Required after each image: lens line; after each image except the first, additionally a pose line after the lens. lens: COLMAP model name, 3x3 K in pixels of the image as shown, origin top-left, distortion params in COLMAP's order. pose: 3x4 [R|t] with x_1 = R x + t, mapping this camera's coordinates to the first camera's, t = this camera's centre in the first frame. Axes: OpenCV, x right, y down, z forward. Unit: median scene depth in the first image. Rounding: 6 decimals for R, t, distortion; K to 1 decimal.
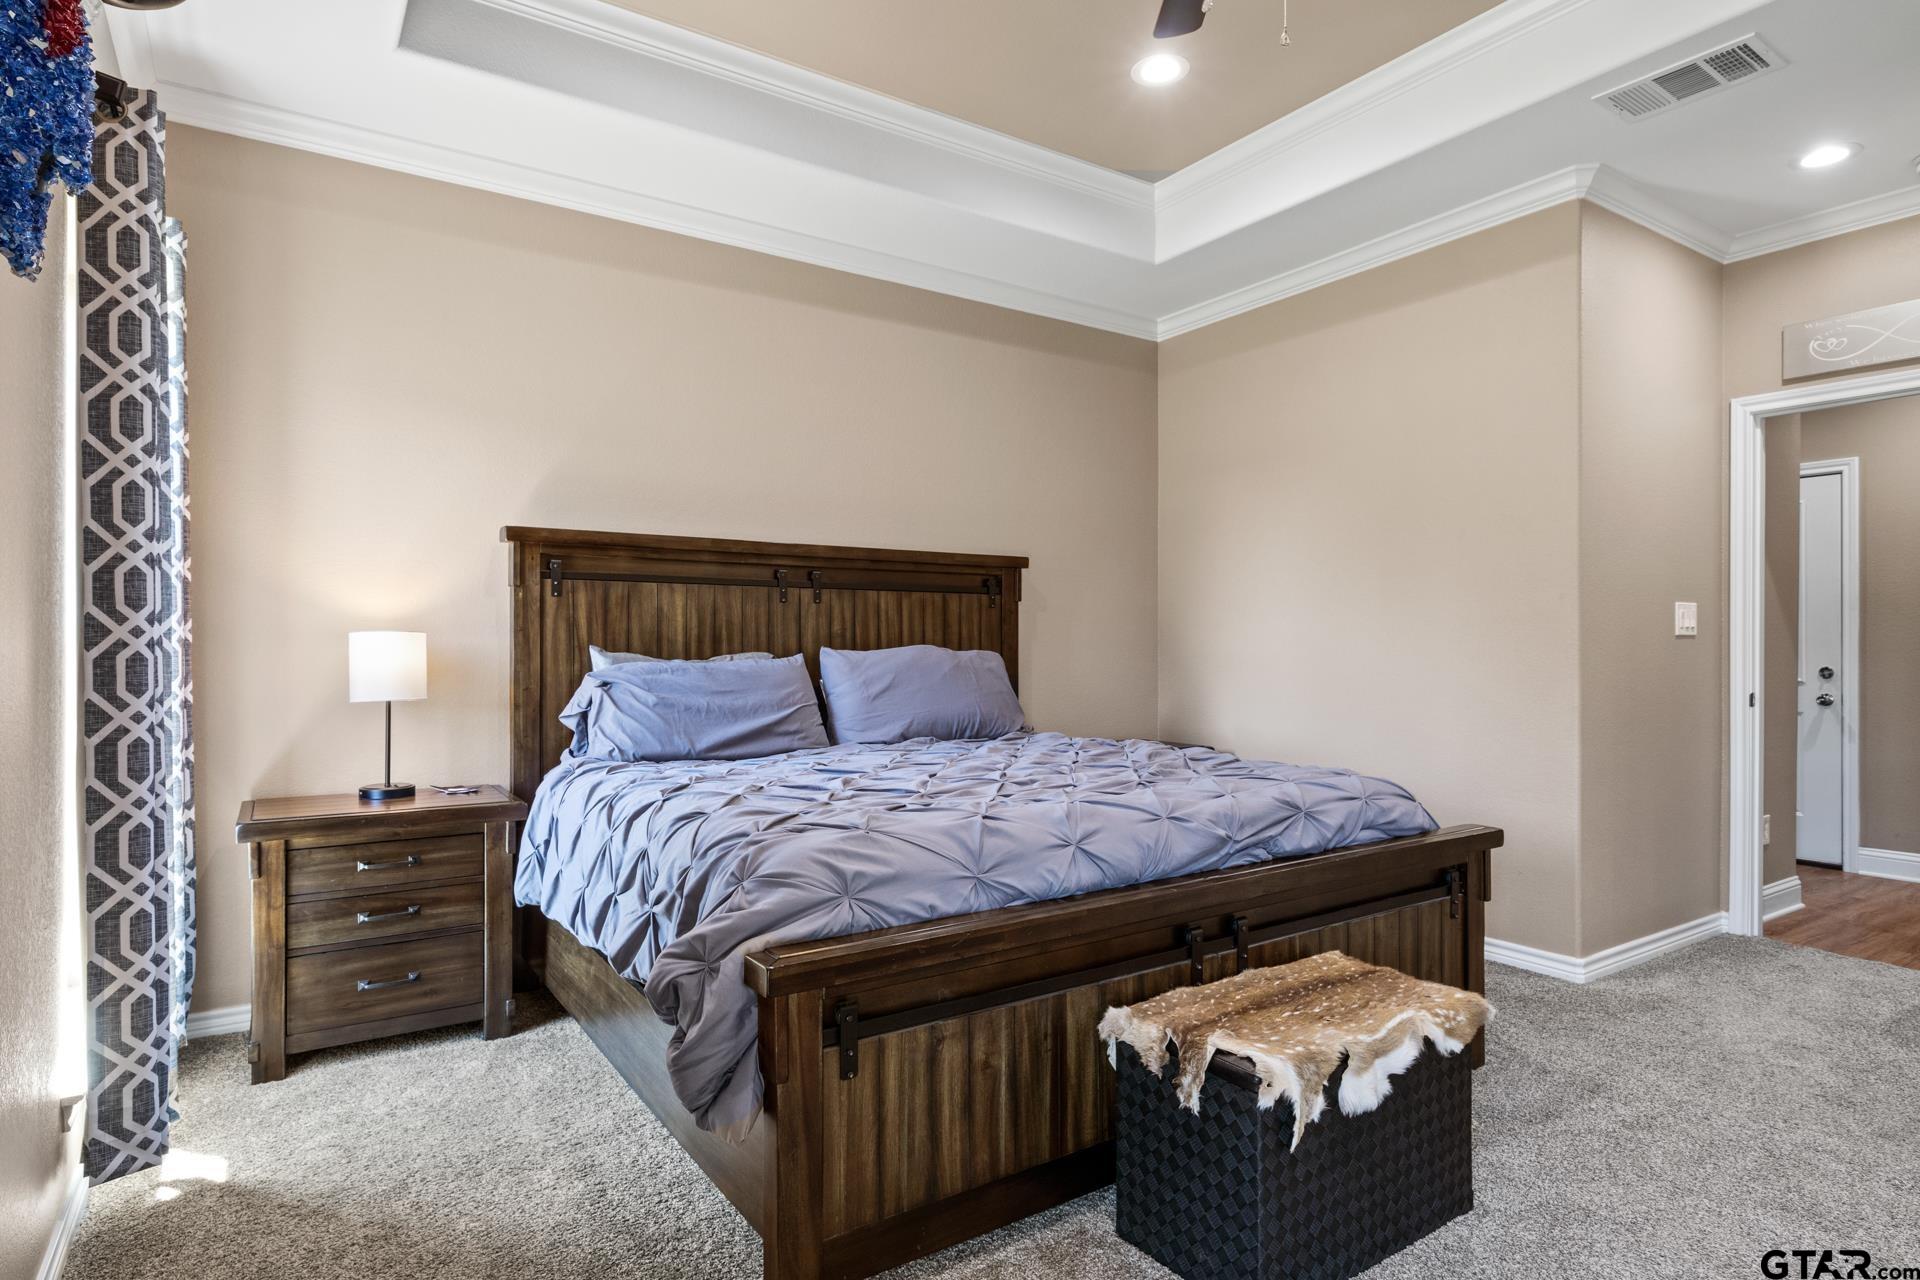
lens RADIAL K [[1046.1, 0, 972.8], [0, 1046.1, 647.9], [0, 0, 1]] dist [-0.008169, 0.000282]
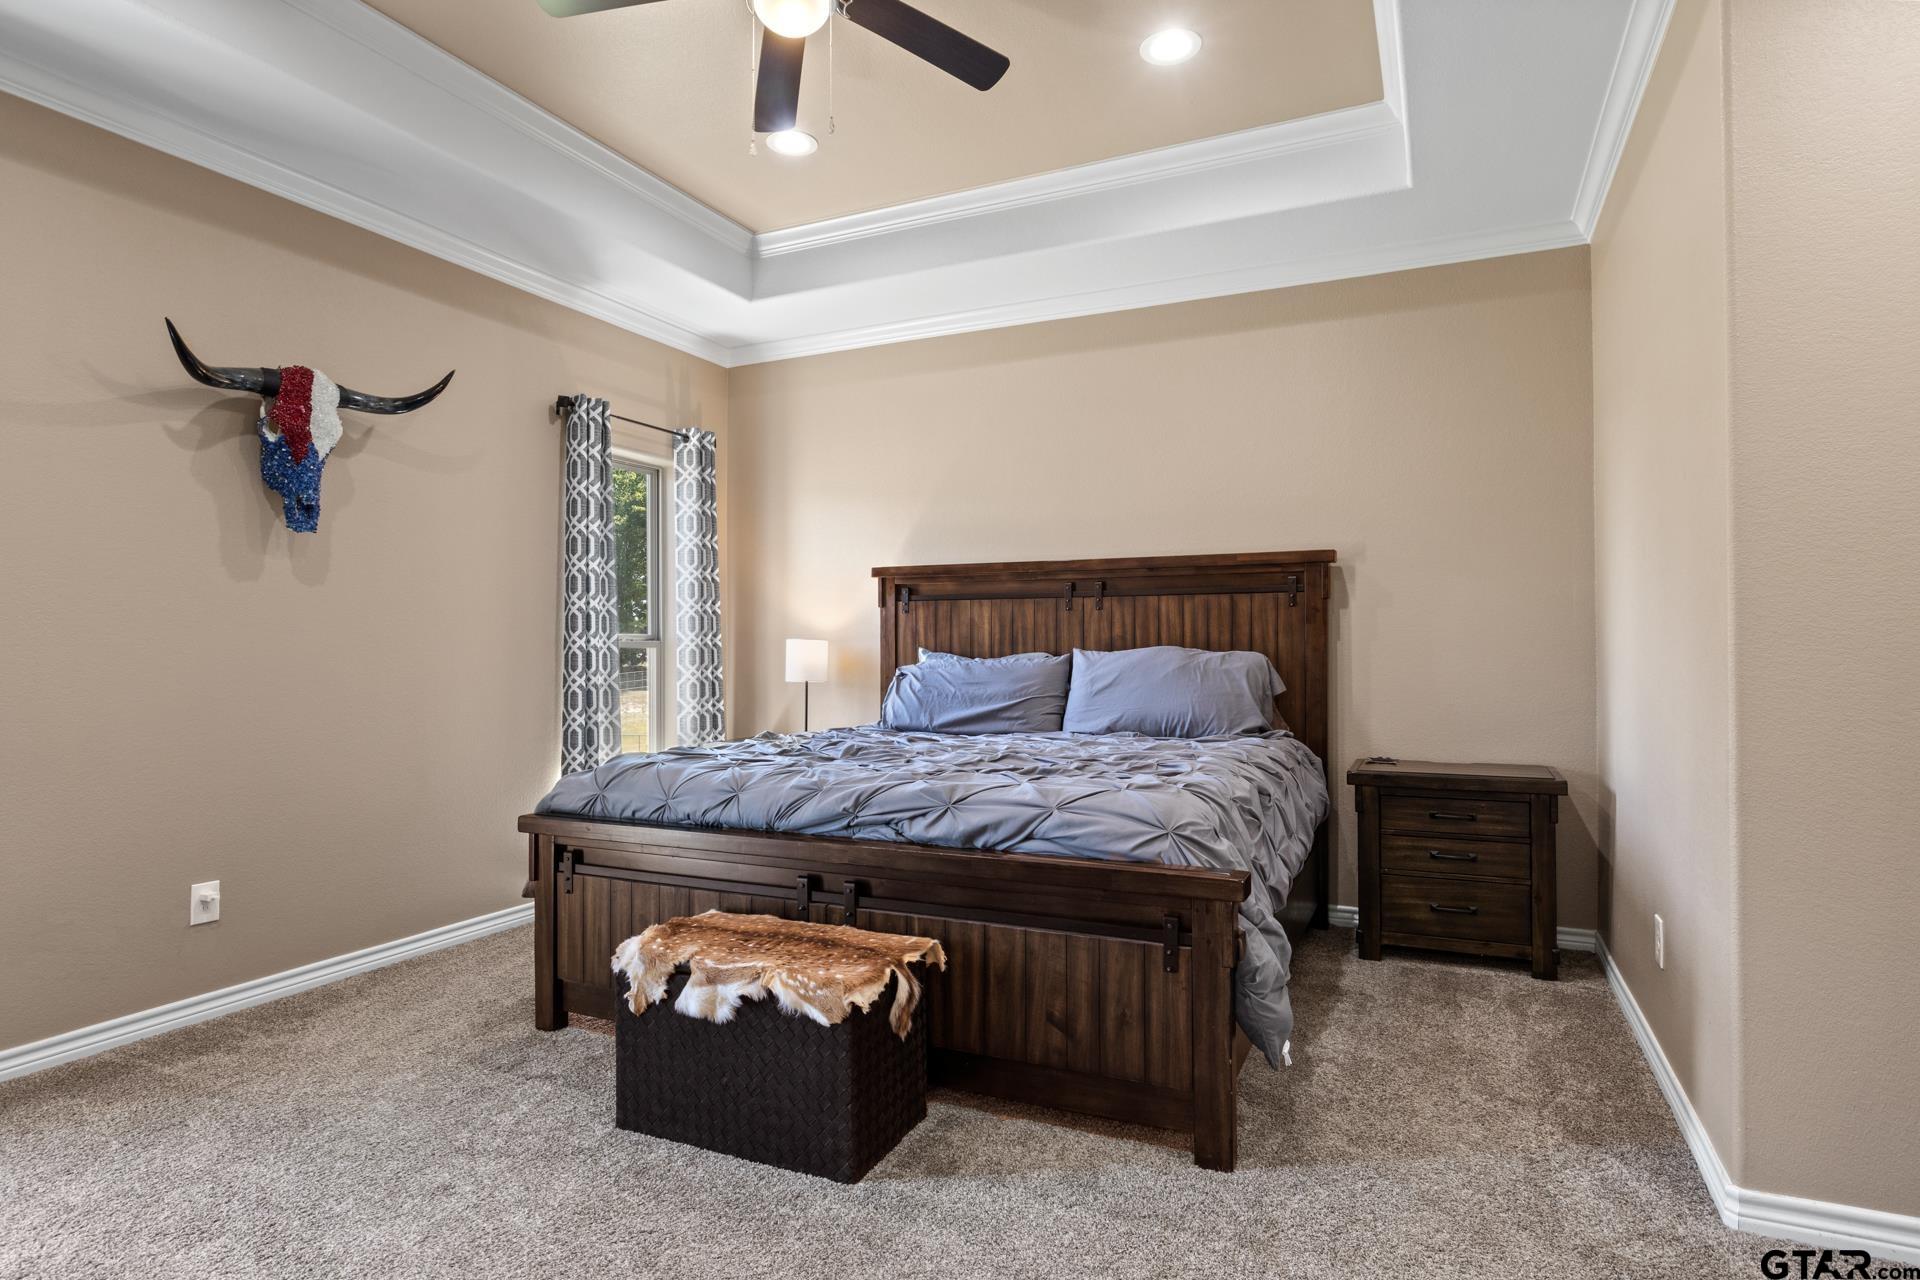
lens RADIAL K [[1046.1, 0, 972.3], [0, 1046.1, 637.2], [0, 0, 1]] dist [-0.008169, 0.000282]
pose [[0.505663, -0.008651, -0.862688, 0.821959], [0.001750, 0.999958, -0.009002, -0.003014], [0.862729, 0.003042, 0.505657, 0.322242]]
